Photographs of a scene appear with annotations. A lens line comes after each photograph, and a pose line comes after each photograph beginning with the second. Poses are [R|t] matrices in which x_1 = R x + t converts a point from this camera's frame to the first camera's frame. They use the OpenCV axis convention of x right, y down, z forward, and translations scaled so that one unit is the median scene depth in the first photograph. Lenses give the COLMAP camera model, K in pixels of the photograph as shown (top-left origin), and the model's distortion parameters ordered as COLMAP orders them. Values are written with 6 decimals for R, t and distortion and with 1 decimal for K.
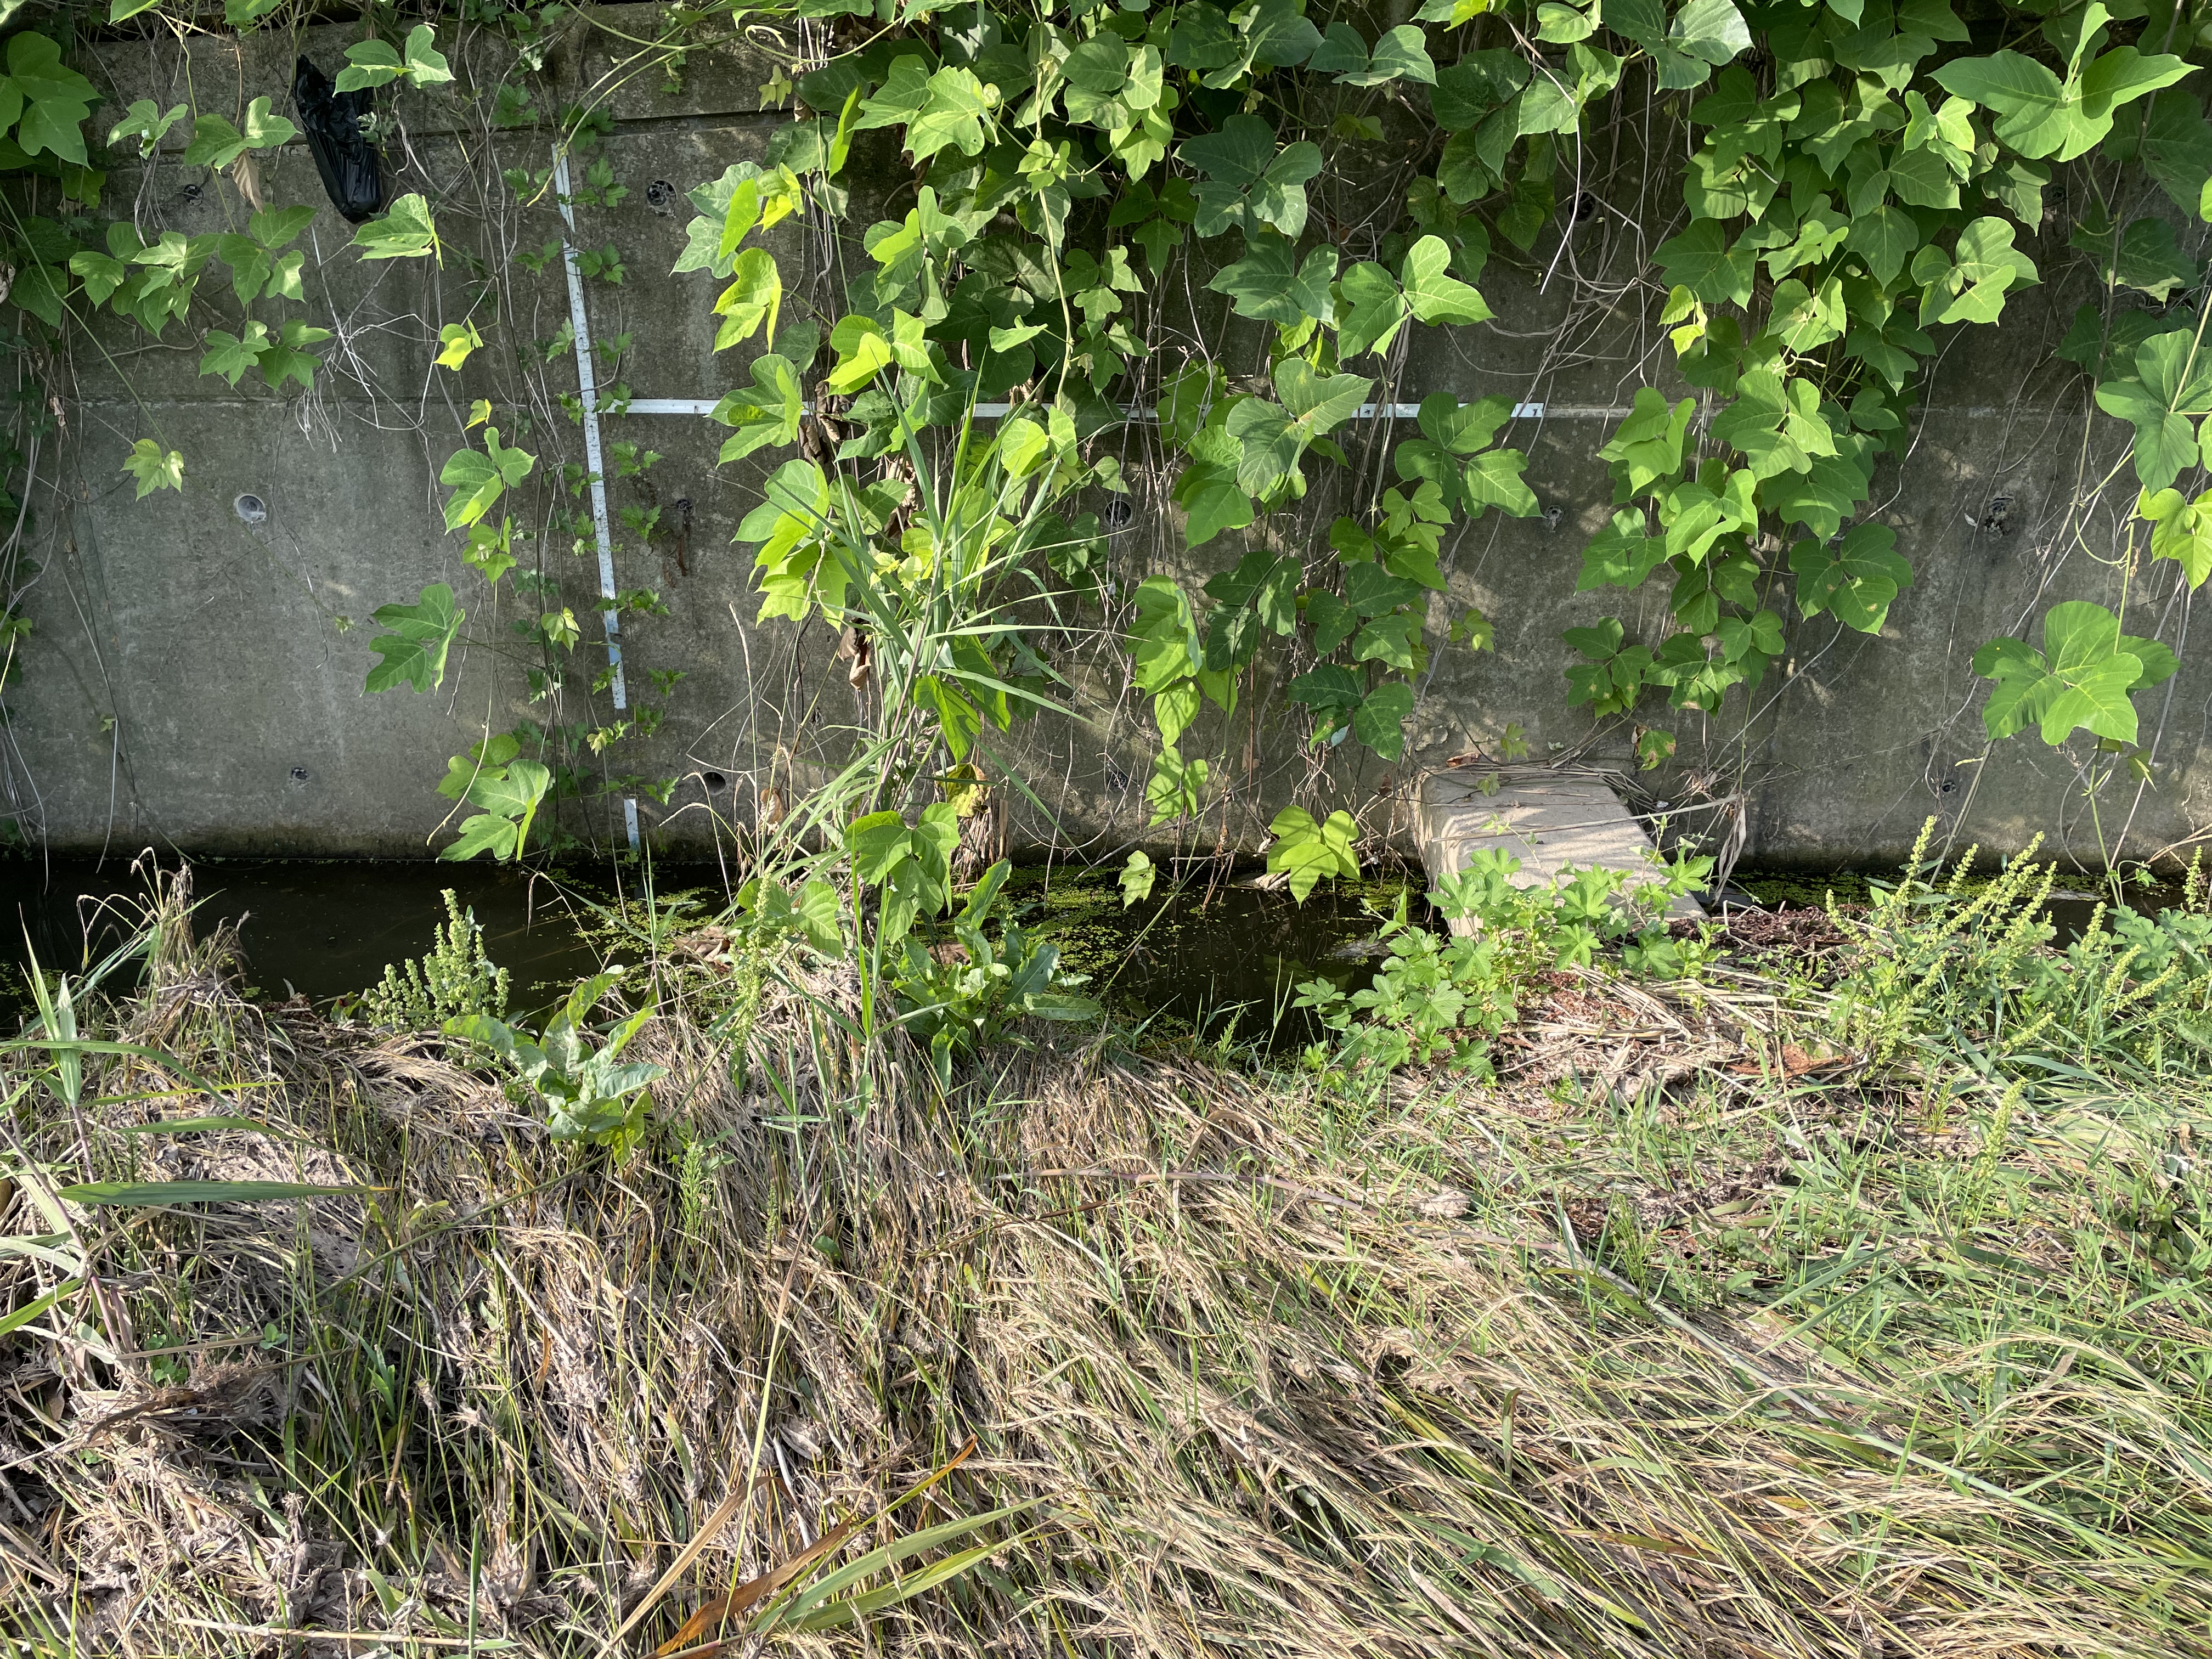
lens RADIAL K [[1658.0, 0, 1106.0], [0, 1658.0, 829.5], [0, 0, 1]] dist [0.001901, -0.004255]
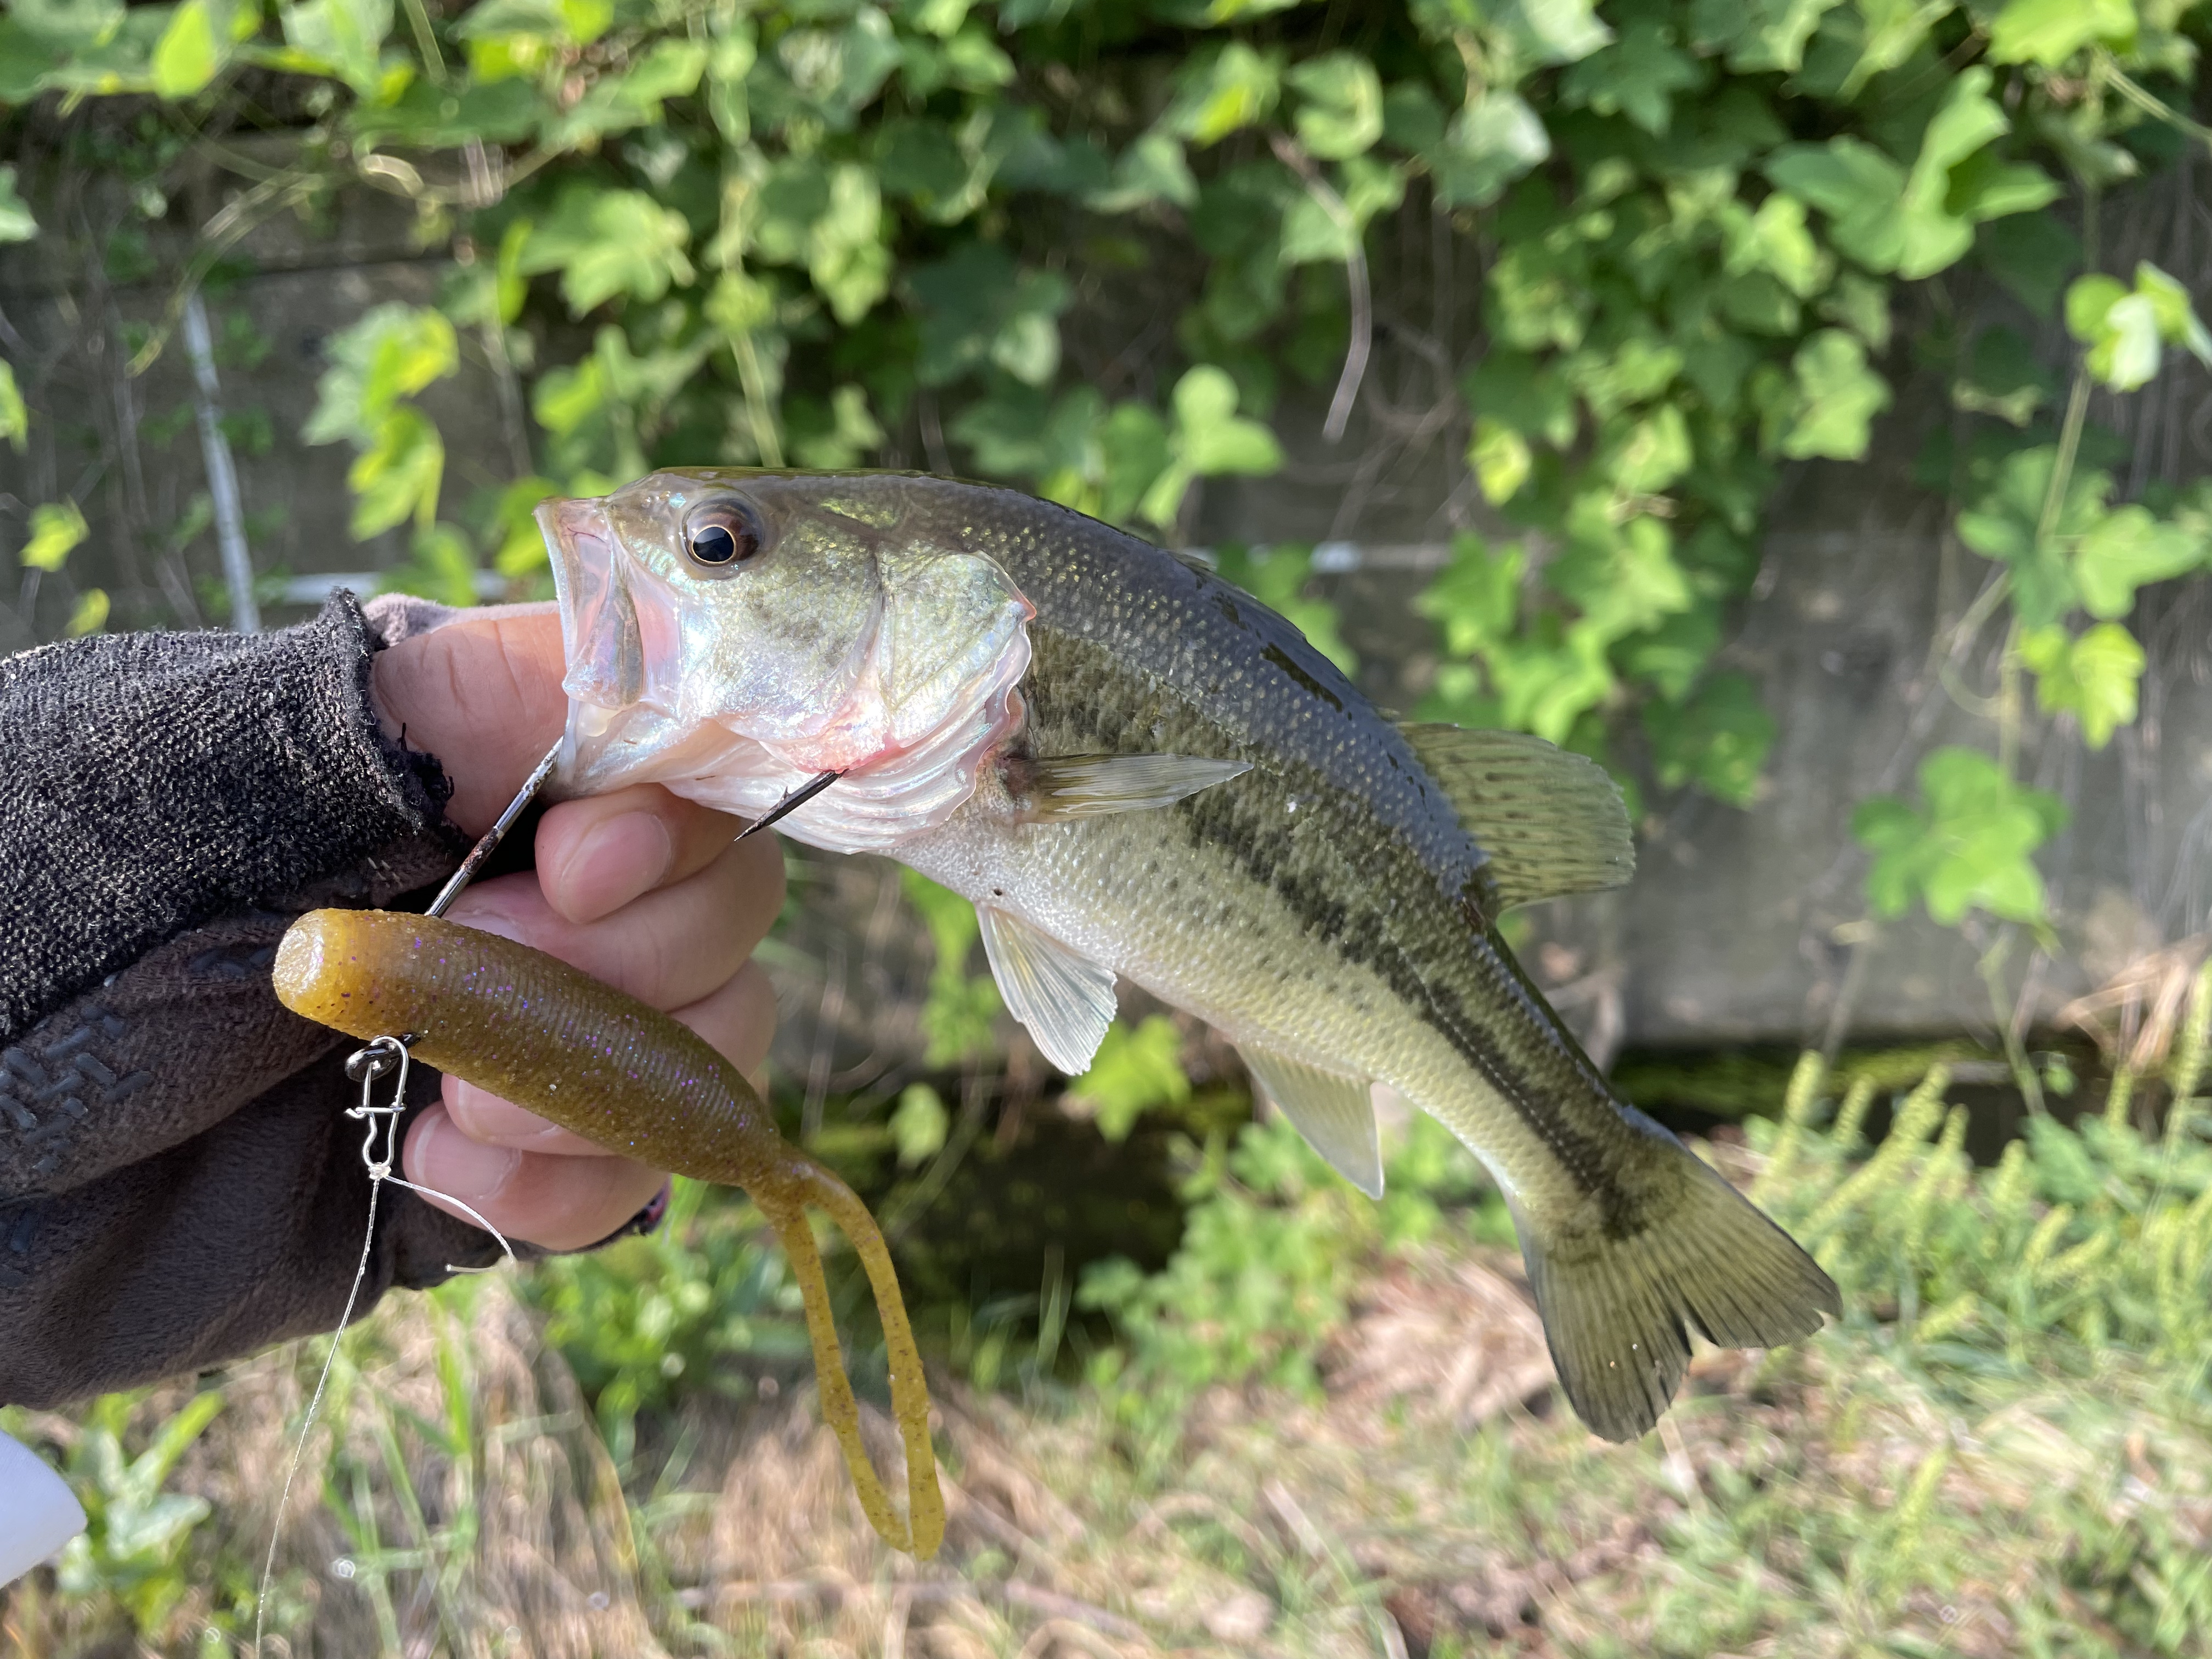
lens RADIAL K [[1678.5, 0, 1098.9], [0, 1678.5, 821.4], [0, 0, 1]] dist [-0.006926, 0.001379]
pose [[0.997121, -0.044683, 0.061257, 0.078332], [0.048798, 0.996531, -0.067410, -0.069390], [-0.058032, 0.070205, 0.995843, 0.150819]]
